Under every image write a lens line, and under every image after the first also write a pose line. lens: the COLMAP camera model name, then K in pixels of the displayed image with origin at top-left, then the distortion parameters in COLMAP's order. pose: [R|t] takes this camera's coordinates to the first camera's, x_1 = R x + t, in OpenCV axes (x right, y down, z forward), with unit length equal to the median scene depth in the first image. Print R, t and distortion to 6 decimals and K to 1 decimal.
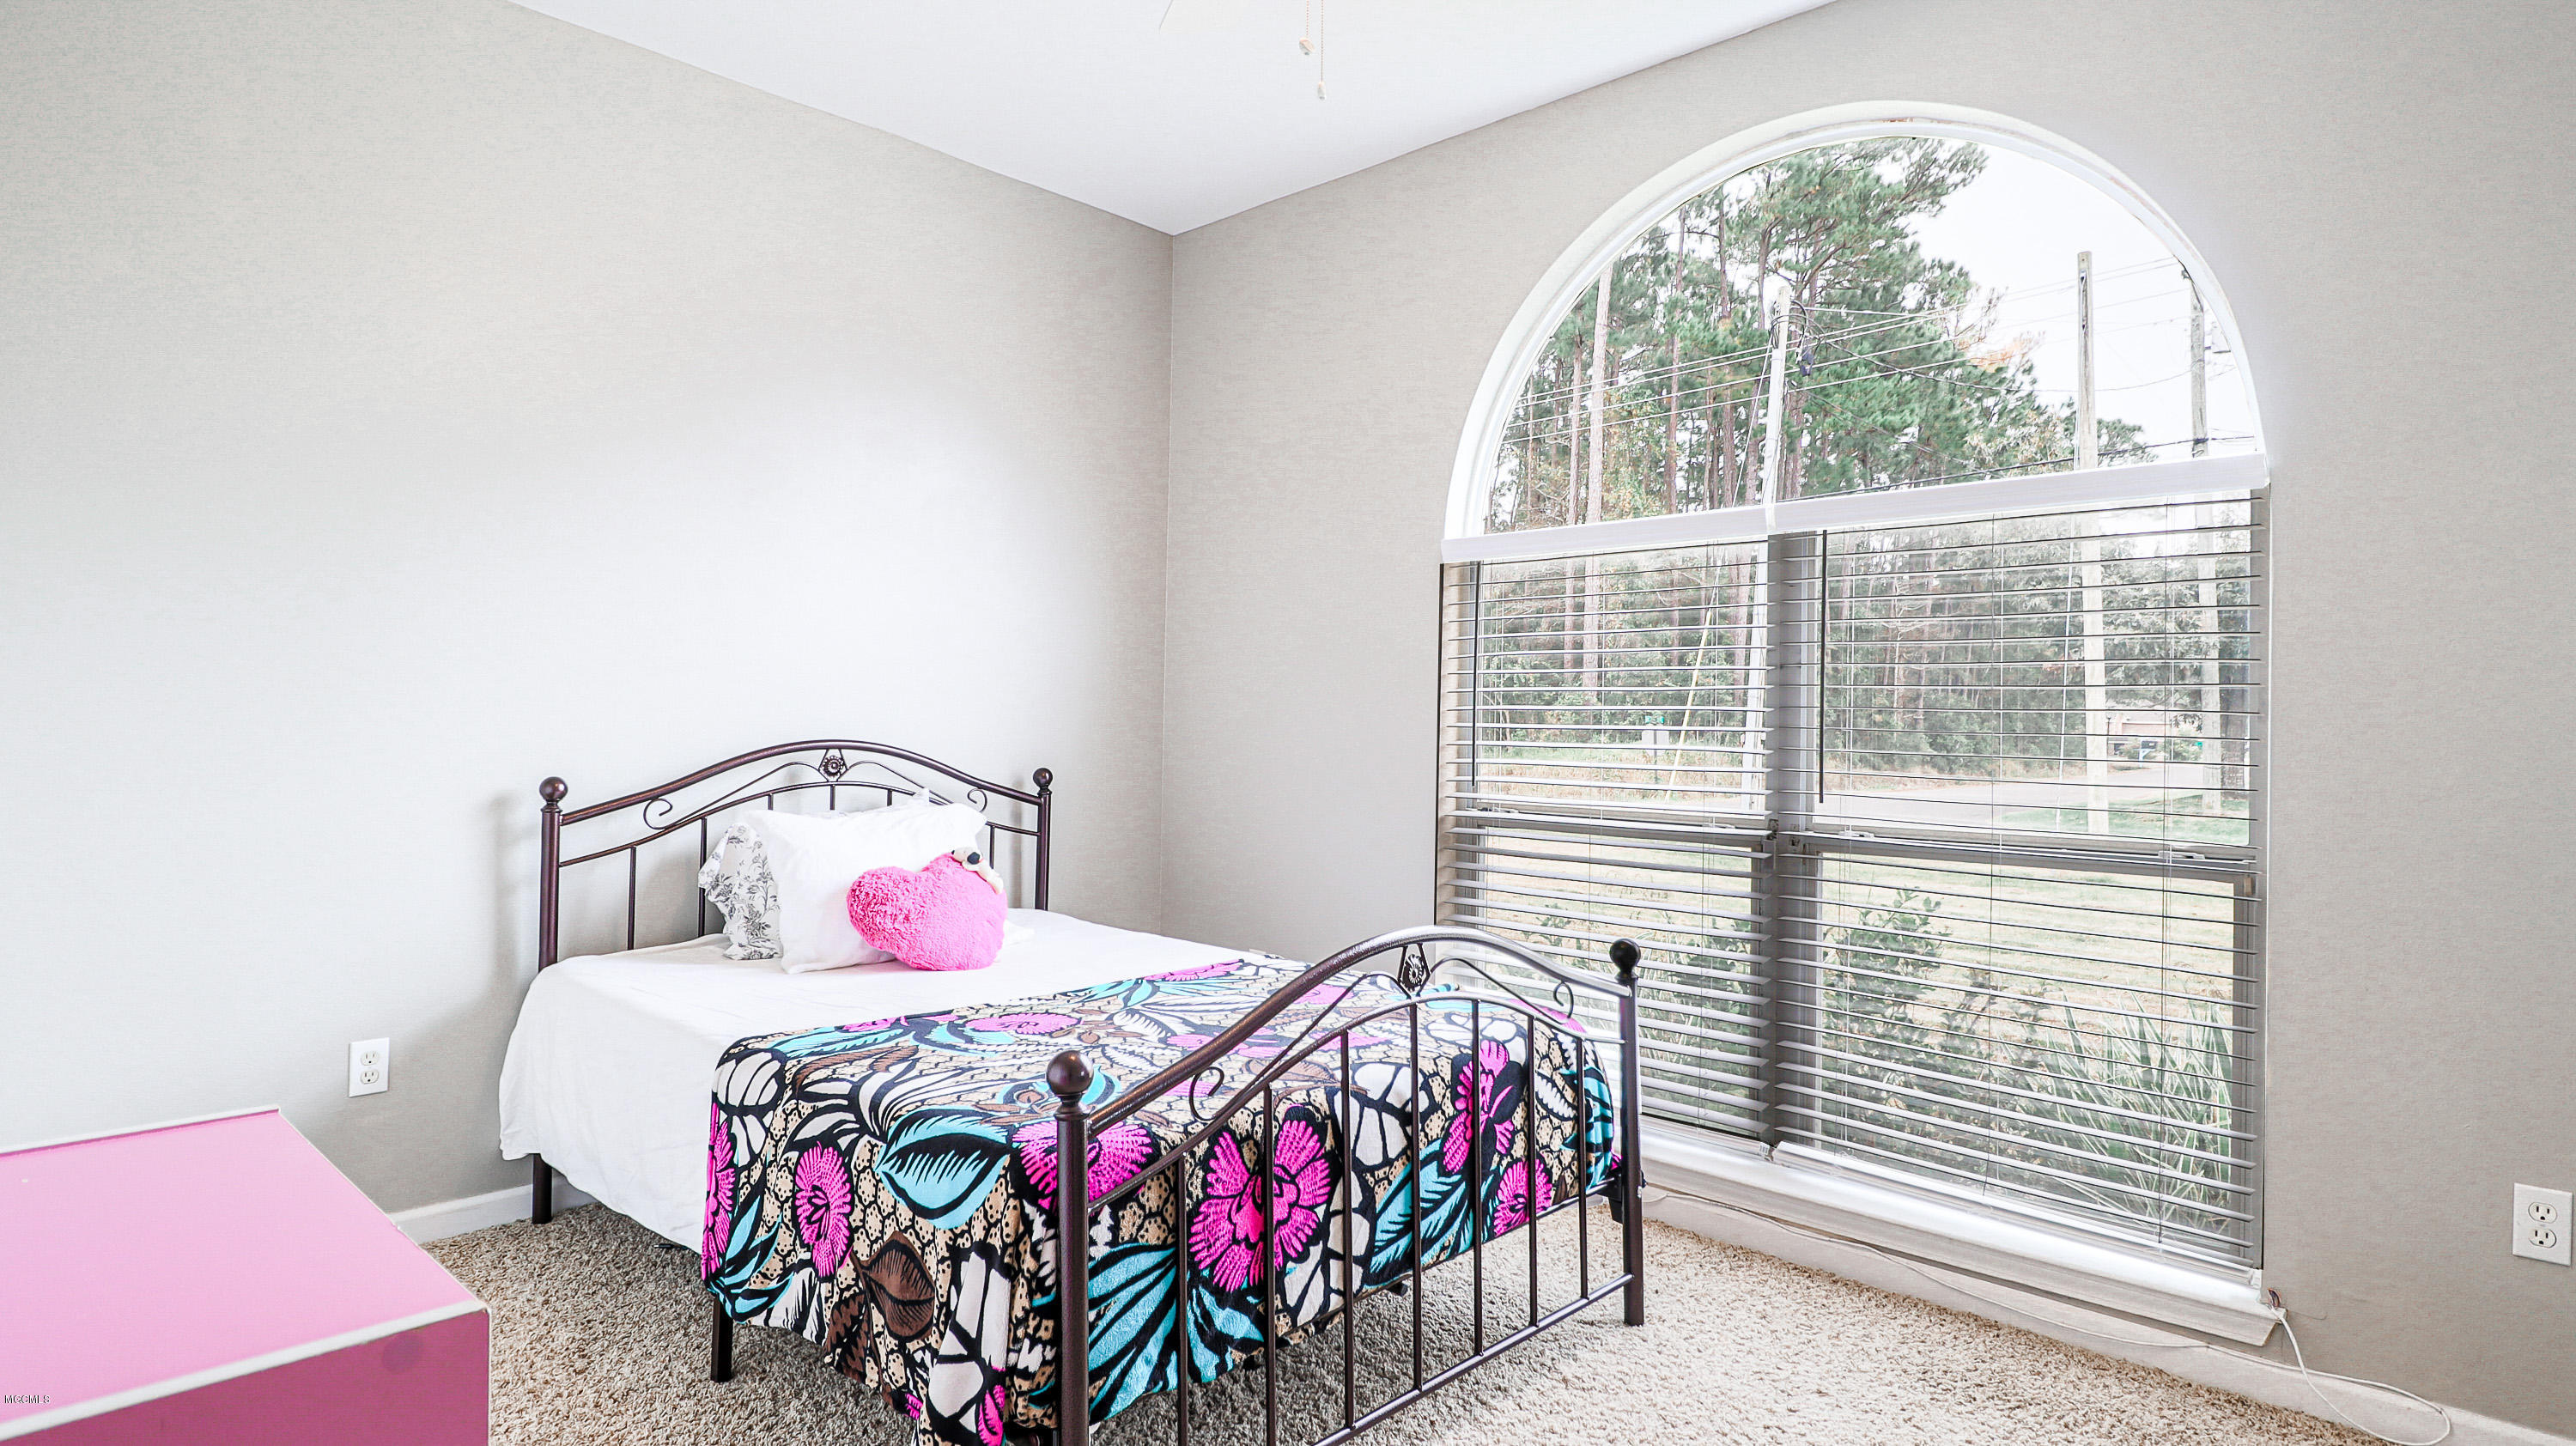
lens RADIAL K [[1335.7, 0, 1272.7], [0, 1335.7, 699.9], [0, 0, 1]] dist [-0.010503, -0.001212]
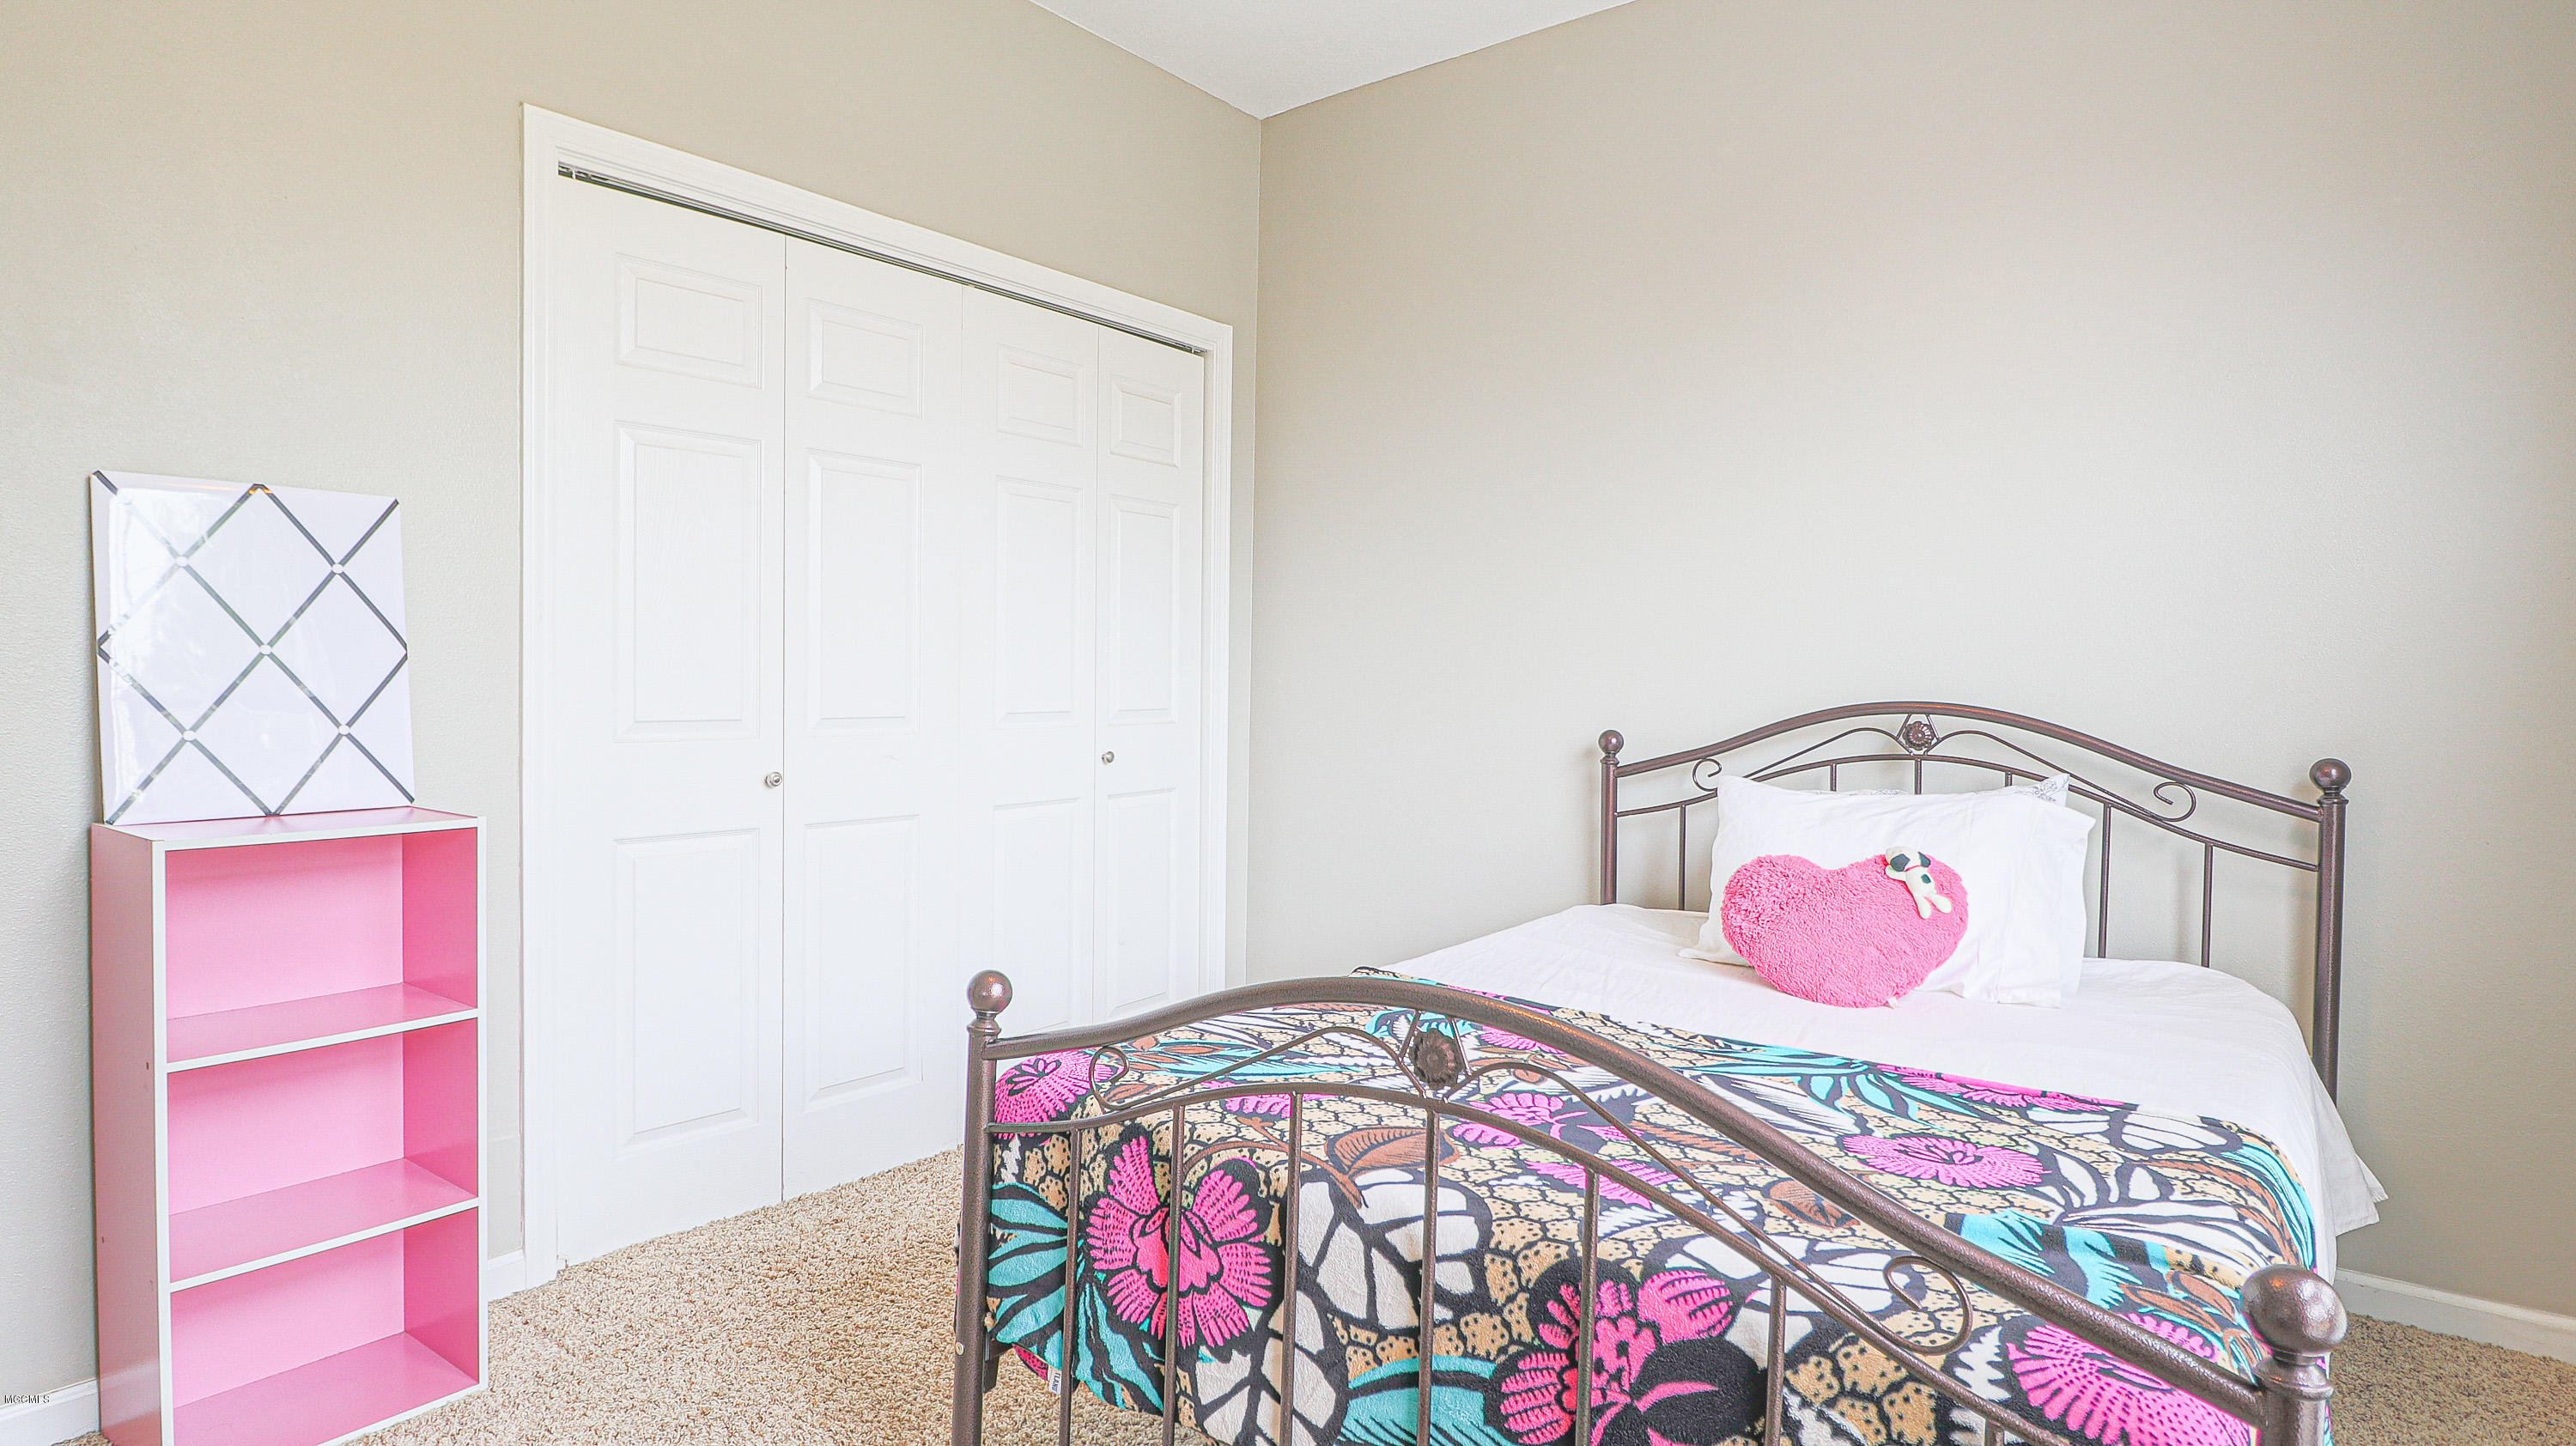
lens RADIAL K [[1414.4, 0, 1288.0], [0, 1414.4, 723.0], [0, 0, 1]] dist [-0.003168, -0.000400]
pose [[0.087551, 0.022904, -0.995897, 0.801006], [0.003314, 0.999723, 0.023283, 0.037139], [0.996155, -0.005339, 0.087451, 0.943050]]
